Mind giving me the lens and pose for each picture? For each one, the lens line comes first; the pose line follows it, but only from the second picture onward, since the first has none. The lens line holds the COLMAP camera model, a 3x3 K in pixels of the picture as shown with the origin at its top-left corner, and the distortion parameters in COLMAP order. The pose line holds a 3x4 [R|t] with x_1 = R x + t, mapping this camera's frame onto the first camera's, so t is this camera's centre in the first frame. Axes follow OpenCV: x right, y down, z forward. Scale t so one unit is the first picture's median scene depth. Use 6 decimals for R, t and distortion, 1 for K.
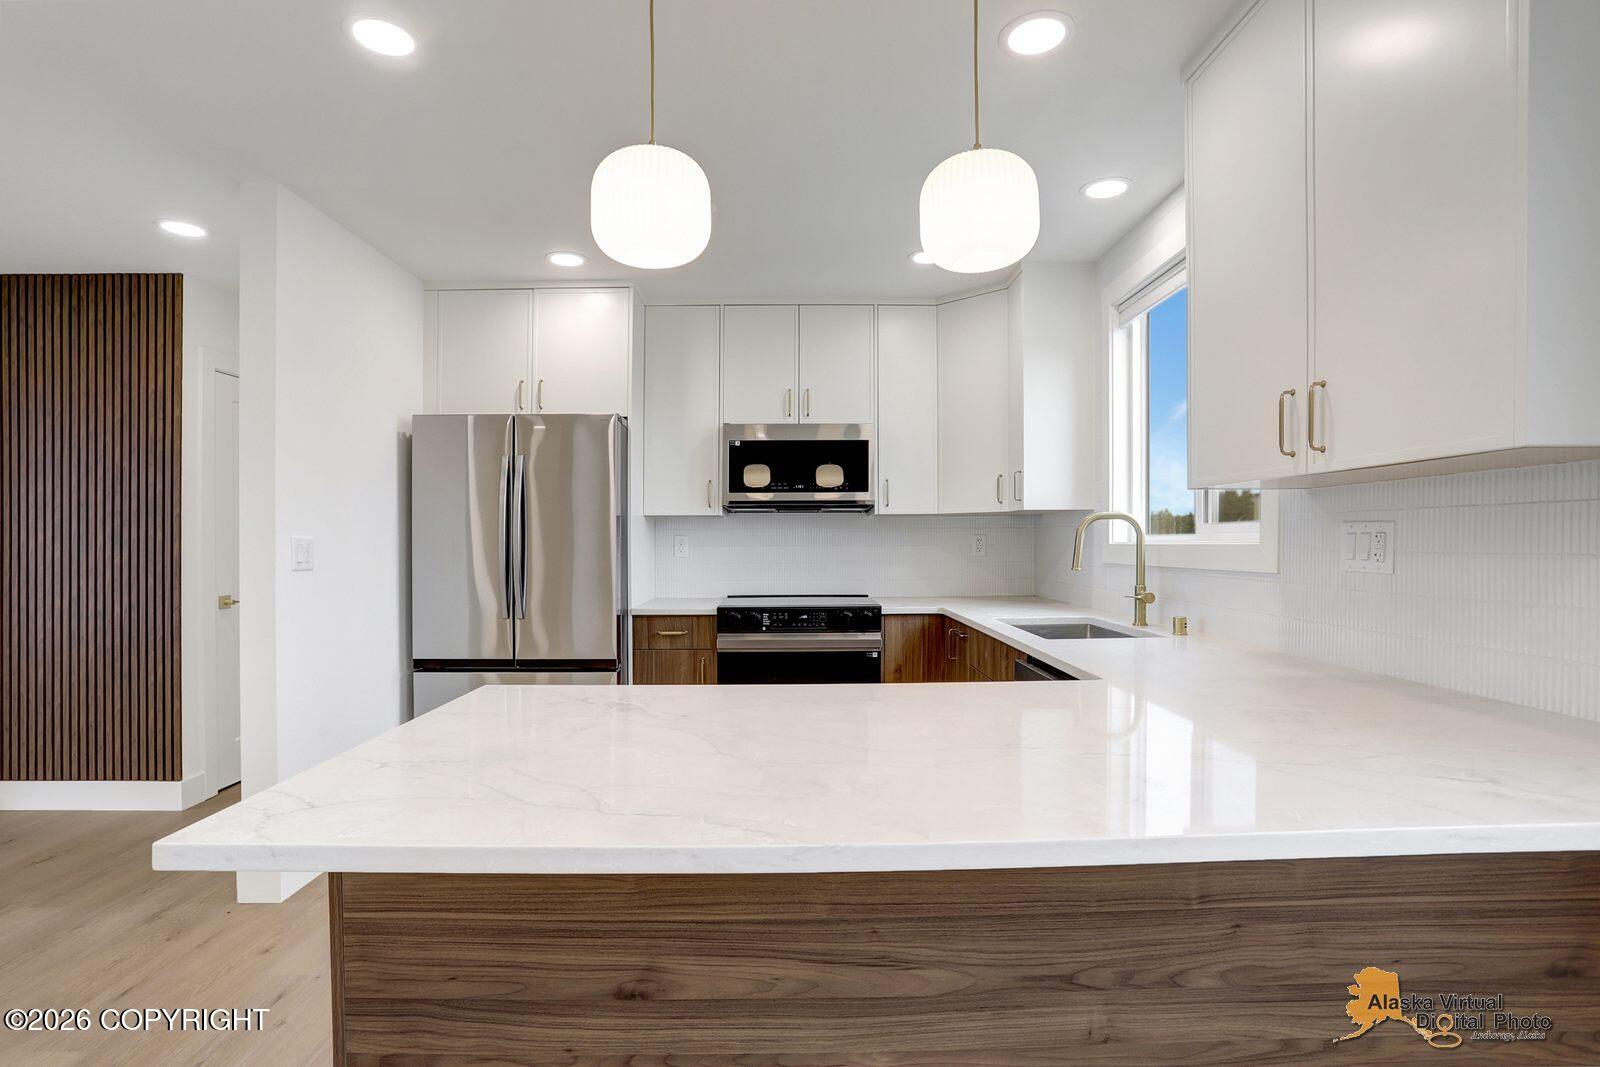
lens RADIAL K [[812.8, 0, 817.7], [0, 812.8, 537.9], [0, 0, 1]] dist [-0.017899, 0.000772]
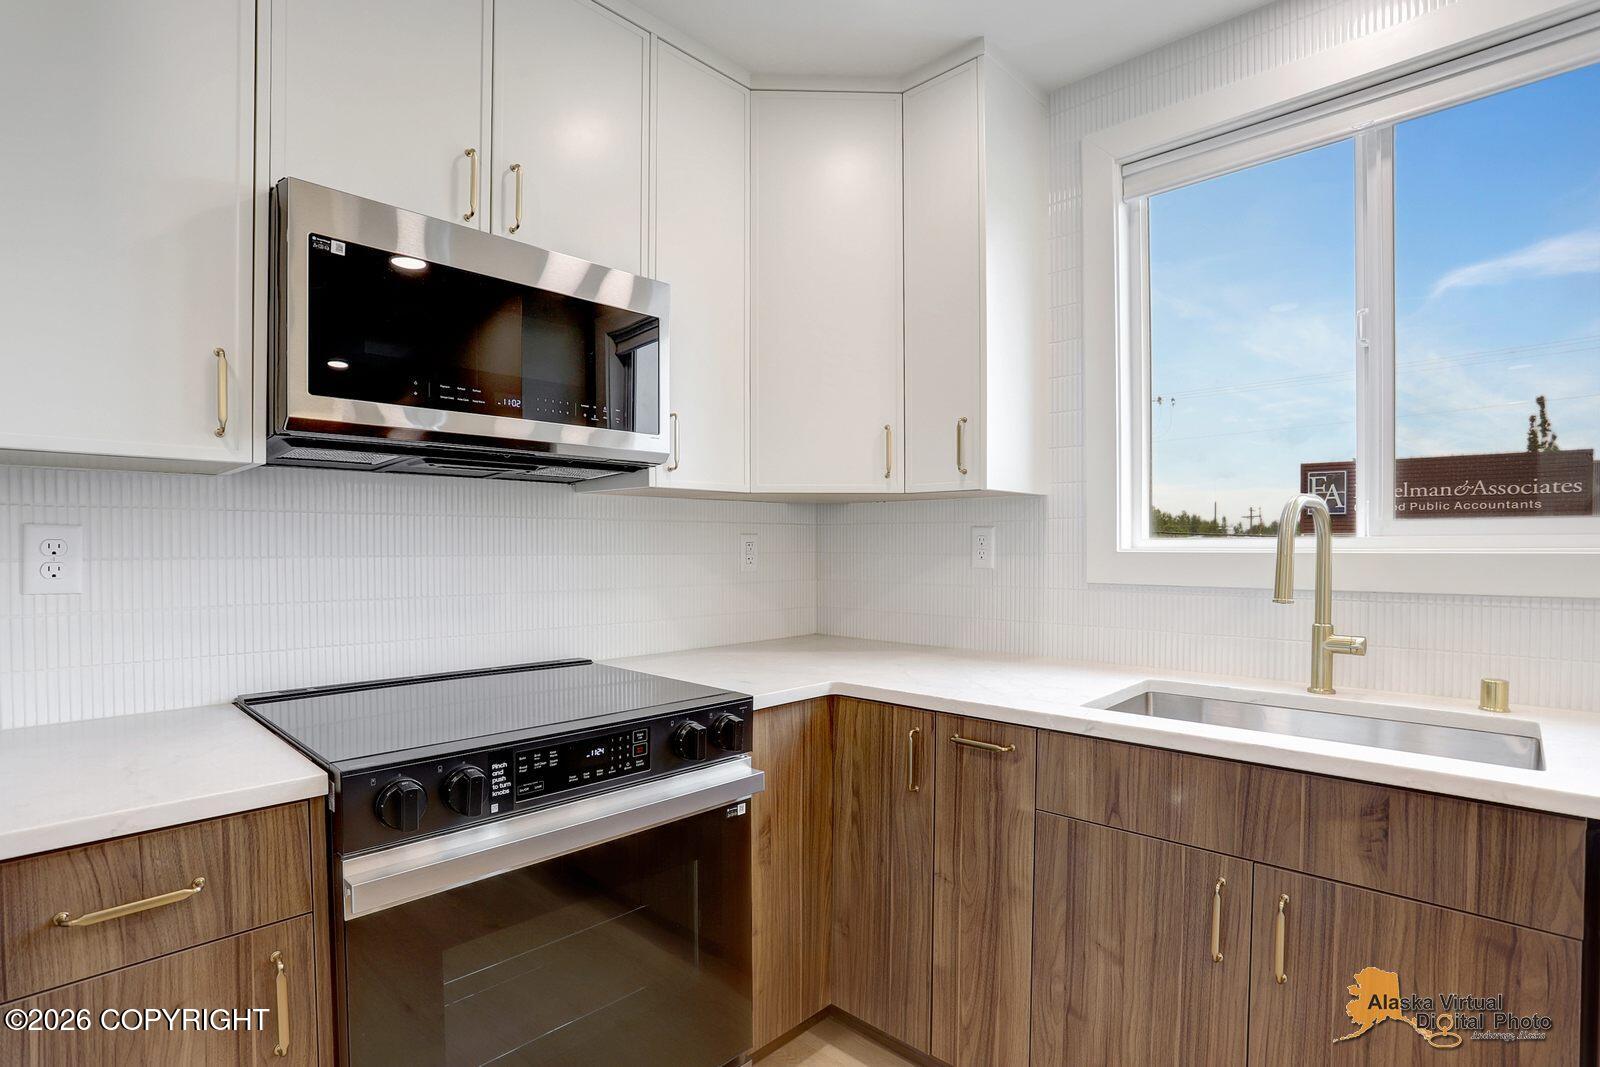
lens RADIAL K [[844.3, 0, 856.7], [0, 844.3, 585.1], [0, 0, 1]] dist [-0.032942, 0.000533]
pose [[0.664114, -0.032070, 0.746943, -0.232809], [-0.007837, 0.998726, 0.049849, 0.002380], [-0.747591, -0.038959, 0.663016, 0.704134]]
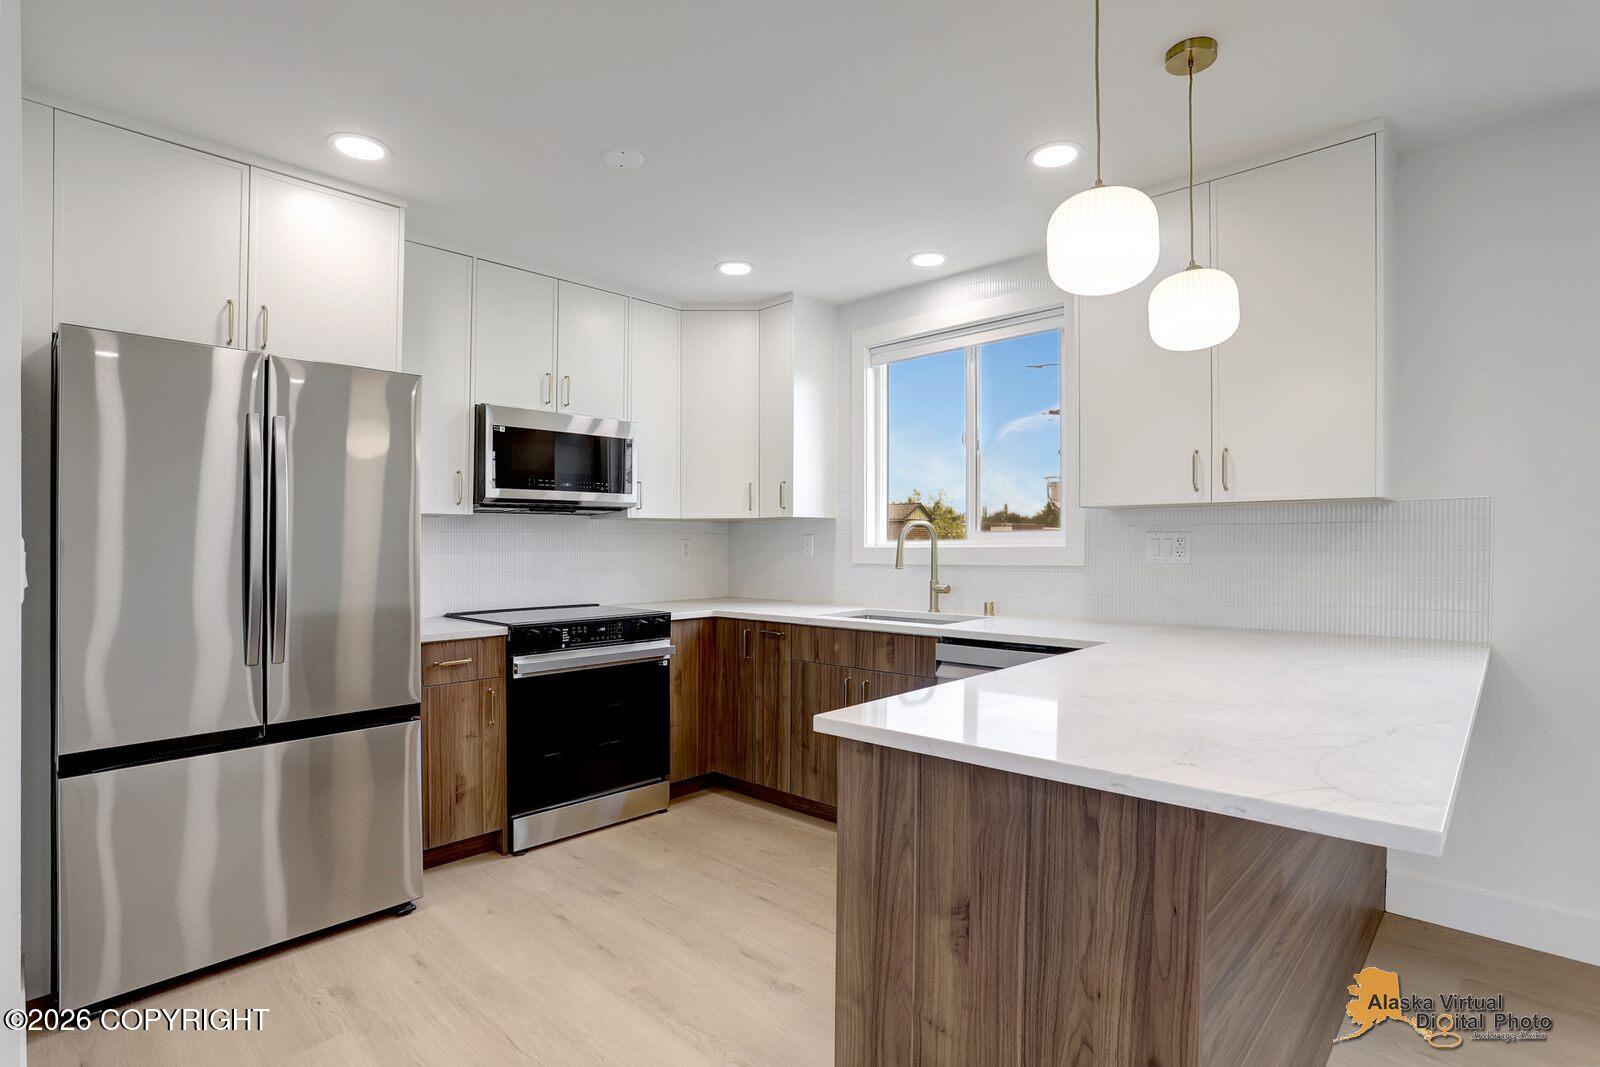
lens RADIAL K [[812.8, 0, 817.7], [0, 812.8, 537.9], [0, 0, 1]] dist [-0.017899, 0.000772]
pose [[0.689381, 0.005382, 0.724379, -0.536842], [-0.000187, 0.999974, -0.007252, 0.002135], [-0.724399, 0.004864, 0.689363, 0.215151]]
